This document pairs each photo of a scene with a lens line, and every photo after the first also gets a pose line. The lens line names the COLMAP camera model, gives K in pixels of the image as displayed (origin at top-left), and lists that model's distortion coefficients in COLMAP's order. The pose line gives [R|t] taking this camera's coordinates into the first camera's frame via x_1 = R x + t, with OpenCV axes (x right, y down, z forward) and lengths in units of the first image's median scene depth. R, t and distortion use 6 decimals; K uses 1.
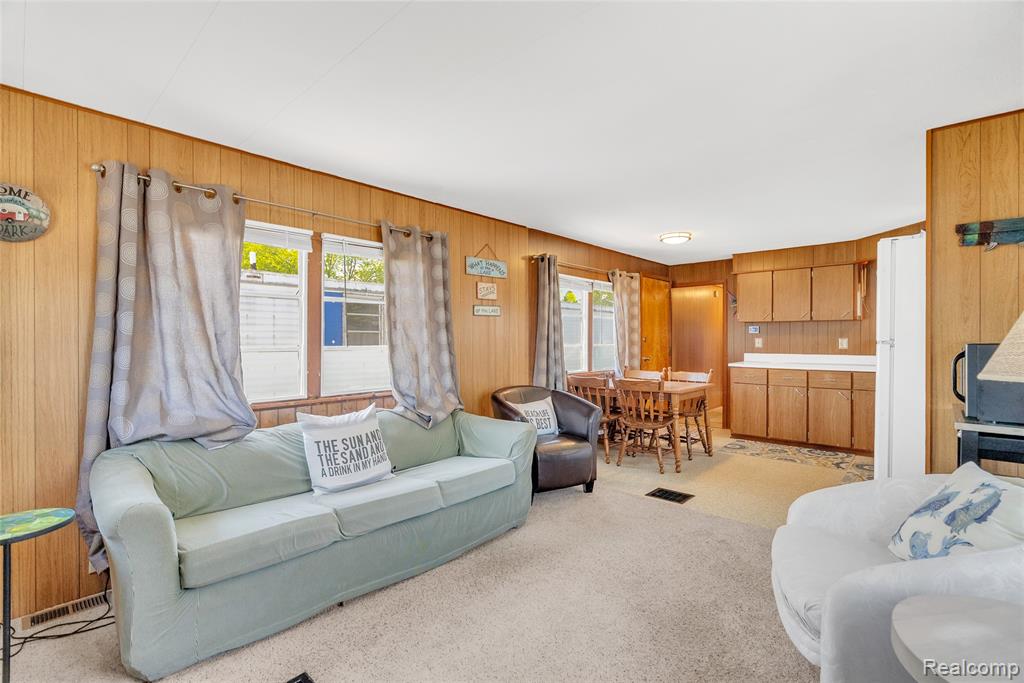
lens RADIAL K [[464.2, 0, 509.3], [0, 464.2, 341.1], [0, 0, 1]] dist [-0.007424, 0.002220]
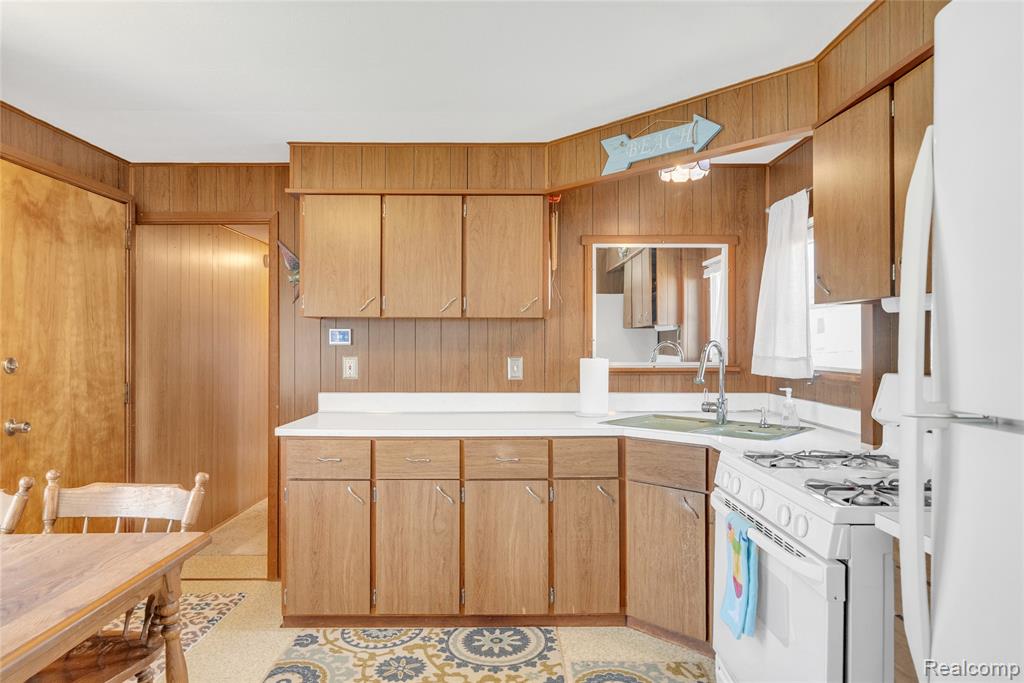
lens RADIAL K [[619.9, 0, 518.3], [0, 619.9, 342.7], [0, 0, 1]] dist [-0.002236, -0.001497]
pose [[0.720056, 0.002945, 0.693910, 0.286880], [0.003306, 0.999965, -0.007674, -0.016098], [-0.693908, 0.007820, 0.720021, 0.544244]]
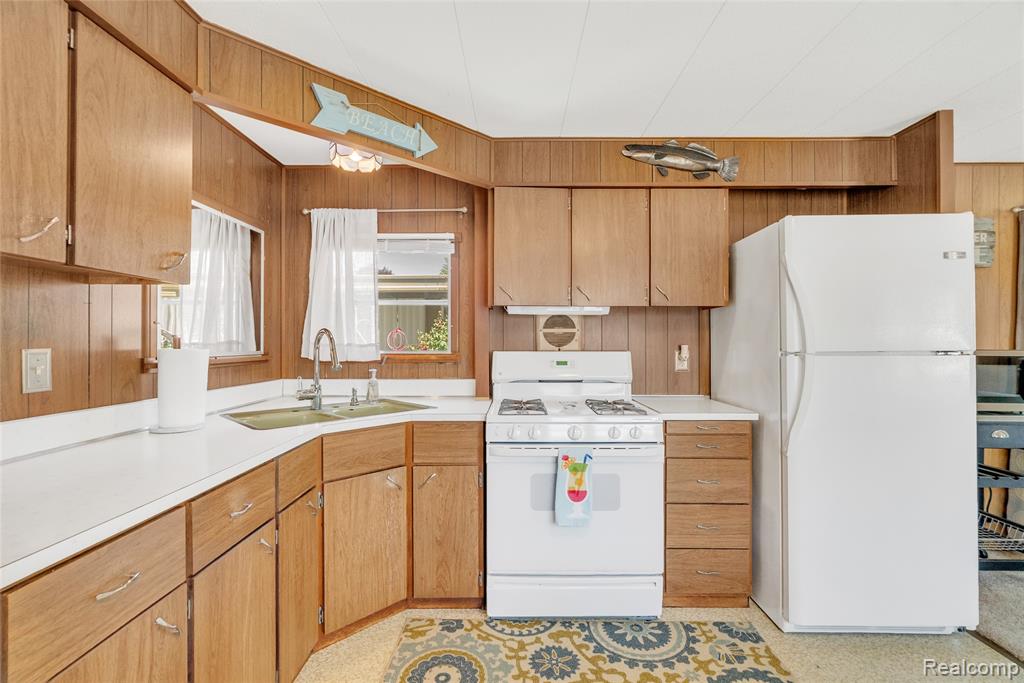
lens RADIAL K [[464.2, 0, 511.1], [0, 464.2, 342.7], [0, 0, 1]] dist [-0.007424, 0.002220]
pose [[-0.679998, -0.000761, 0.733213, 0.368405], [0.004350, 0.999978, 0.005072, -0.009966], [-0.733201, 0.006638, -0.679980, 0.985525]]
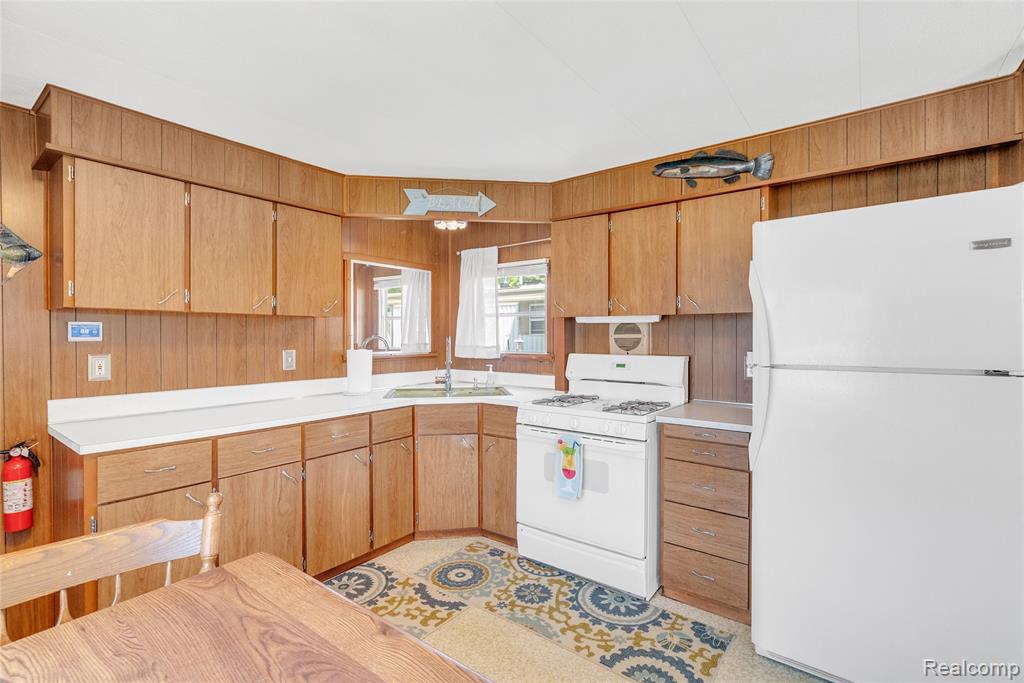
lens RADIAL K [[464.2, 0, 512.8], [0, 464.2, 339.8], [0, 0, 1]] dist [-0.007424, 0.002220]
pose [[-0.106030, -0.009233, 0.994320, 0.160665], [0.005296, 0.999937, 0.009850, -0.022266], [-0.994349, 0.006310, -0.105974, 0.801792]]
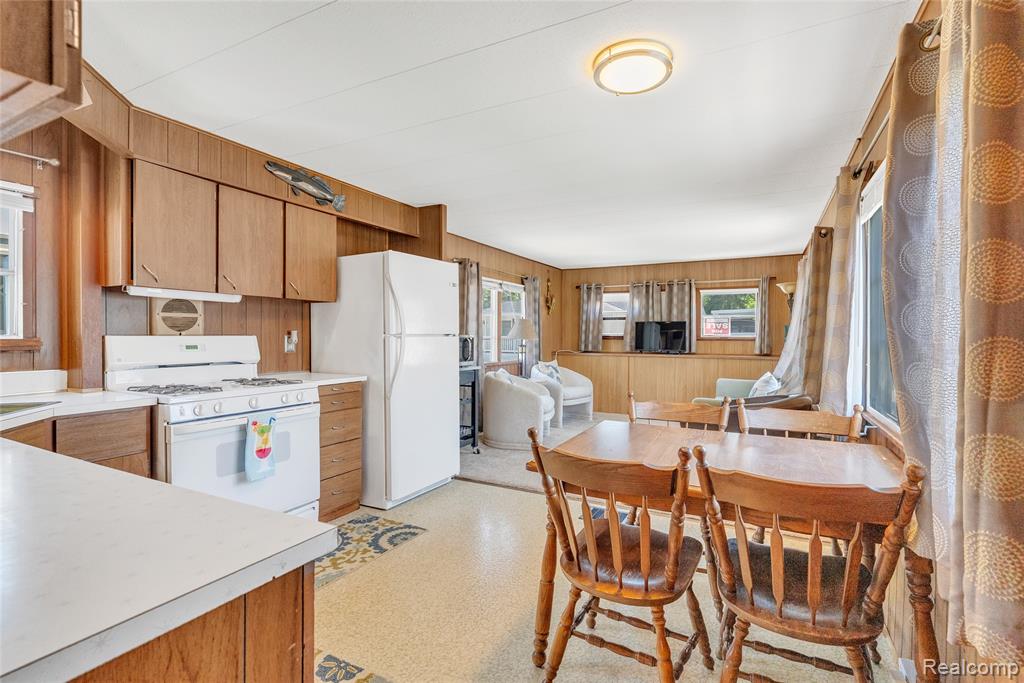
lens RADIAL K [[464.2, 0, 533.6], [0, 464.2, 339.9], [0, 0, 1]] dist [-0.007424, 0.002220]
pose [[-0.957048, -0.000977, -0.289929, 0.481999], [-0.005813, 0.999858, 0.015822, -0.003563], [0.289873, 0.016828, -0.956917, 1.192332]]
